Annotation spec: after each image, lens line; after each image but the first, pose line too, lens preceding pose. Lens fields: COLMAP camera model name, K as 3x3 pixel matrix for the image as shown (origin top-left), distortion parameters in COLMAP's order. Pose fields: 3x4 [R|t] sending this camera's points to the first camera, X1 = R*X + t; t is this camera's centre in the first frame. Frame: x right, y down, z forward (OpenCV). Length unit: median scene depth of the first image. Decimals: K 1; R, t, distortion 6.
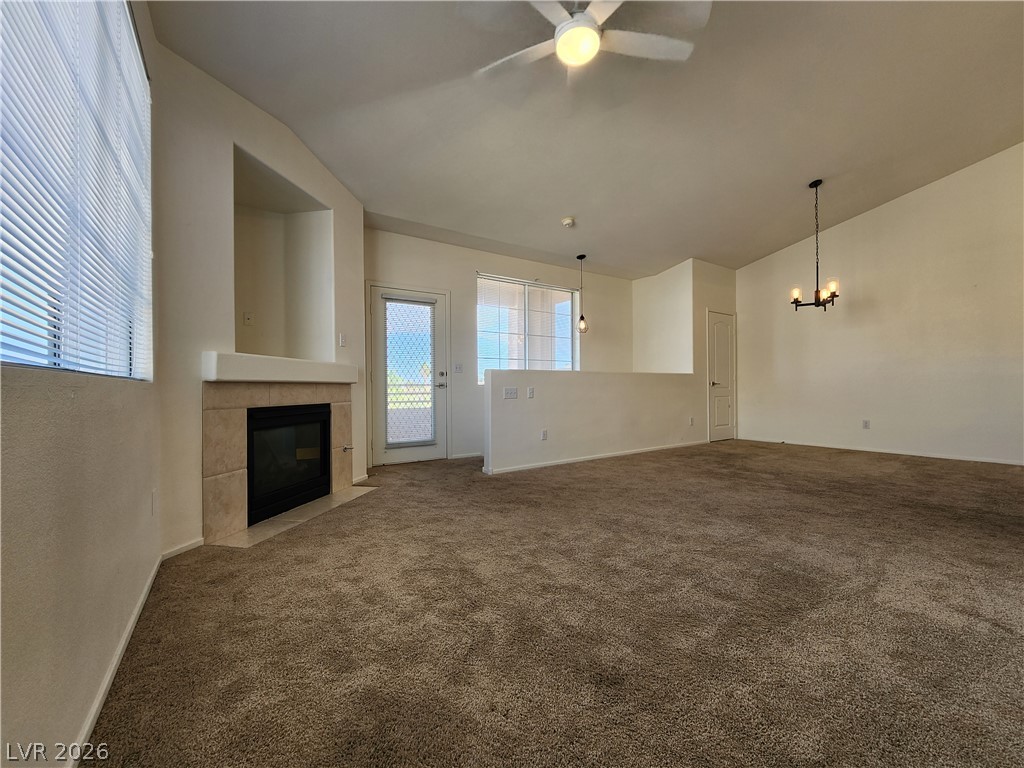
lens RADIAL K [[417.9, 0, 509.7], [0, 417.9, 387.0], [0, 0, 1]] dist [0.009667, -0.005031]
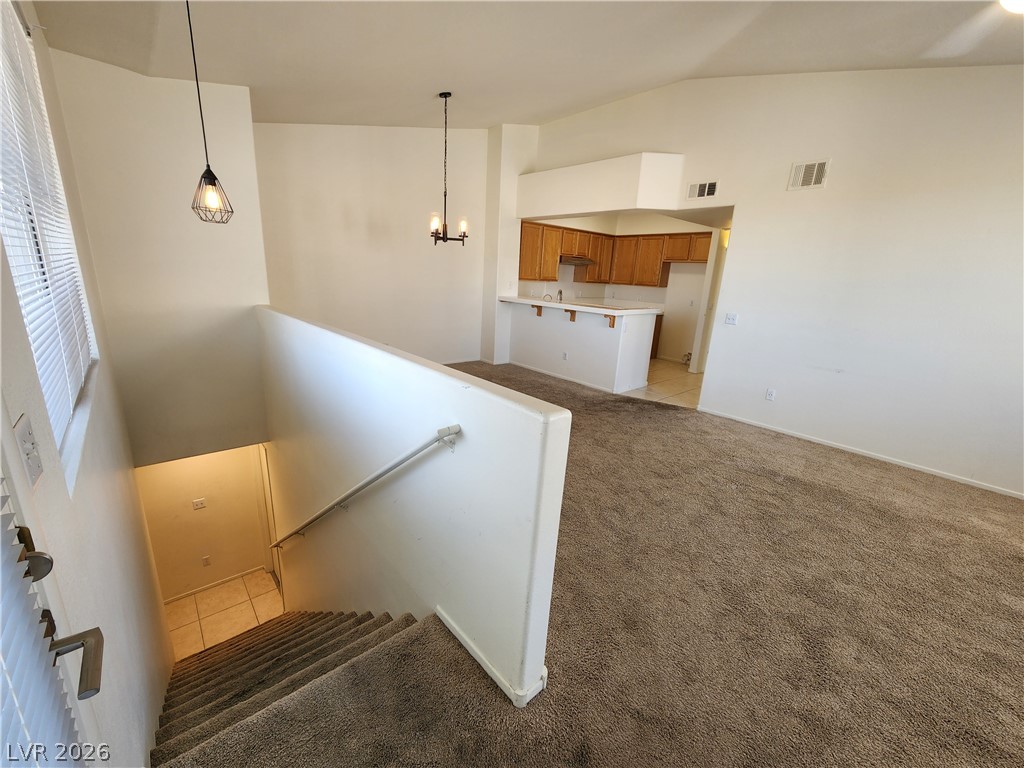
lens RADIAL K [[417.9, 0, 509.7], [0, 417.9, 387.0], [0, 0, 1]] dist [0.009667, -0.005031]
pose [[-0.127083, -0.258338, 0.957659, -0.293746], [-0.053659, 0.965864, 0.253431, -0.119755], [-0.990440, -0.019180, -0.136607, 0.970777]]
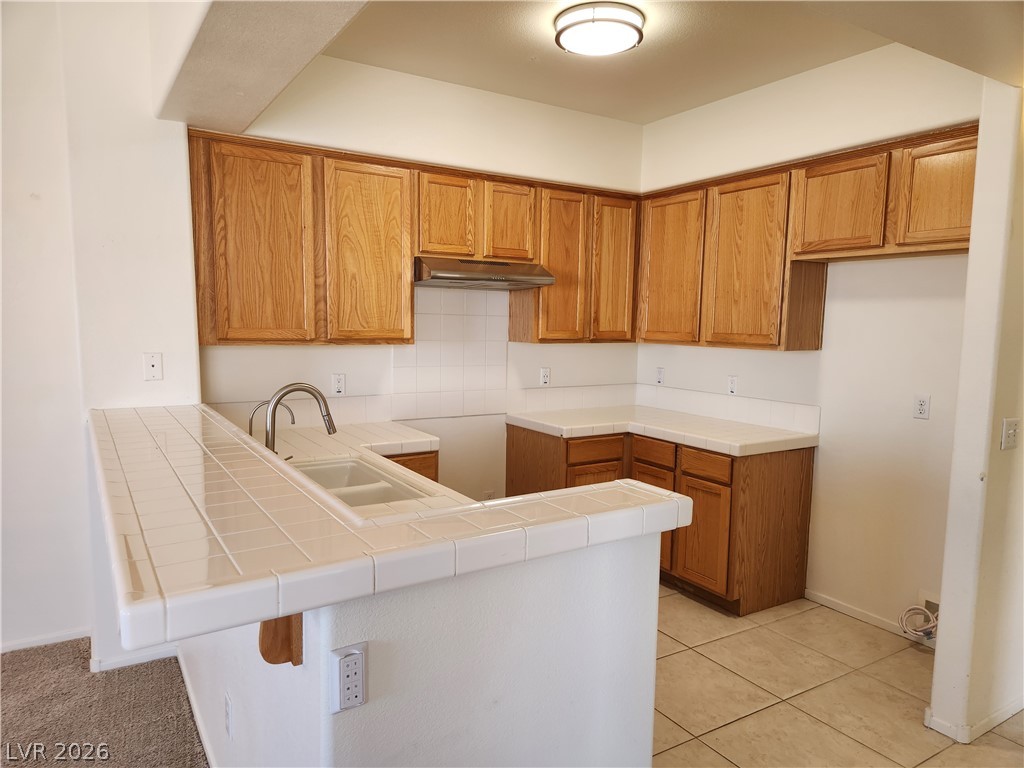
lens RADIAL K [[686.1, 0, 512.3], [0, 686.1, 391.2], [0, 0, 1]] dist [0.046429, -0.002271]
pose [[0.034002, -0.094086, 0.994983, 0.548738], [-0.017488, 0.995350, 0.094718, -0.135776], [-0.999269, -0.020621, 0.032198, 0.442341]]
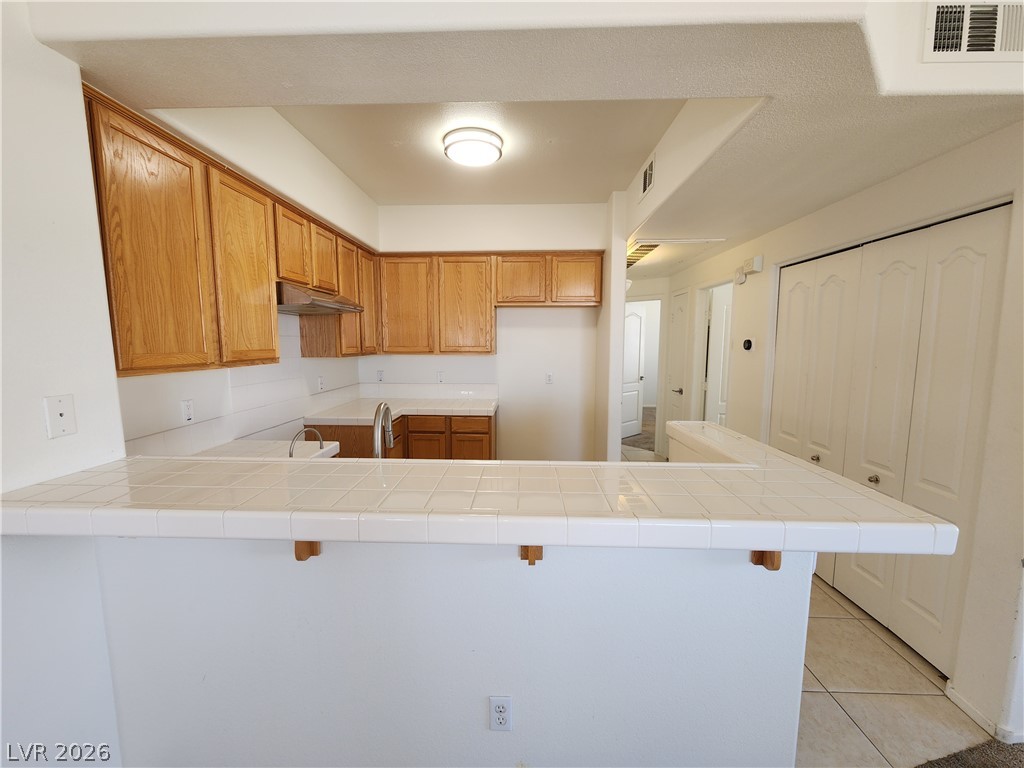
lens RADIAL K [[417.9, 0, 509.7], [0, 417.9, 387.0], [0, 0, 1]] dist [0.009667, -0.005031]
pose [[-0.804016, -0.055453, 0.592016, 0.791591], [0.006339, 0.994786, 0.101789, -0.134313], [-0.594574, 0.085593, -0.799472, 0.822108]]
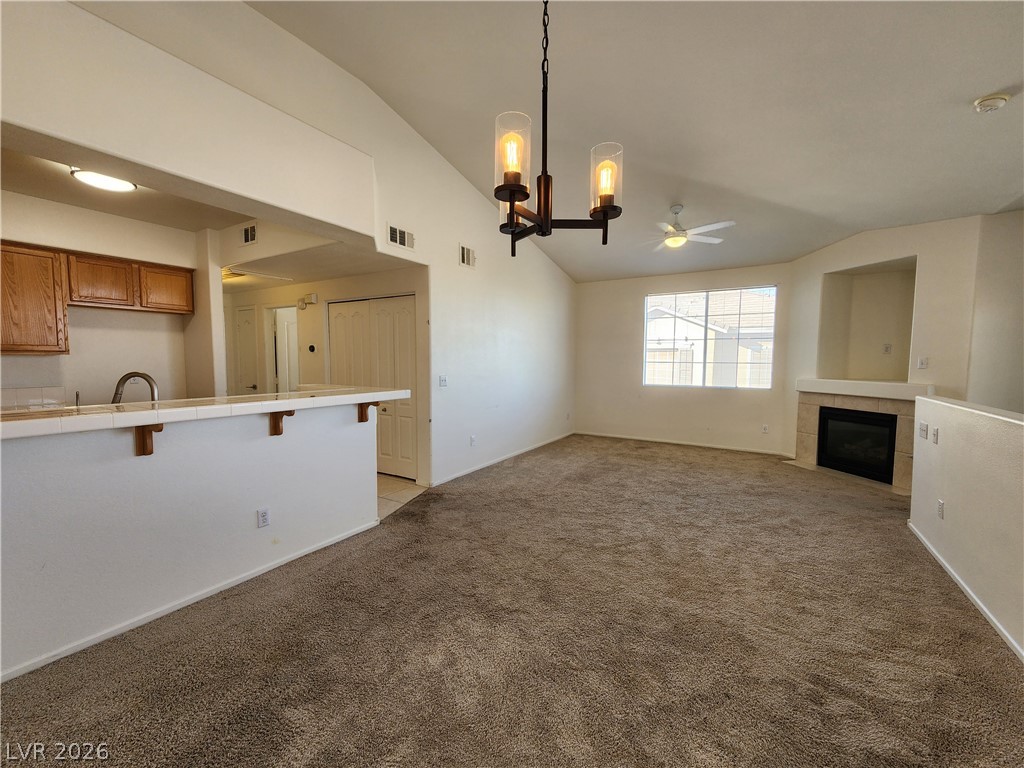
lens RADIAL K [[417.9, 0, 509.7], [0, 417.9, 387.0], [0, 0, 1]] dist [0.009667, -0.005031]
pose [[-0.913280, 0.032666, -0.406019, 0.868237], [0.003380, 0.997352, 0.072640, -0.107264], [0.407317, 0.064969, -0.910973, 1.255465]]
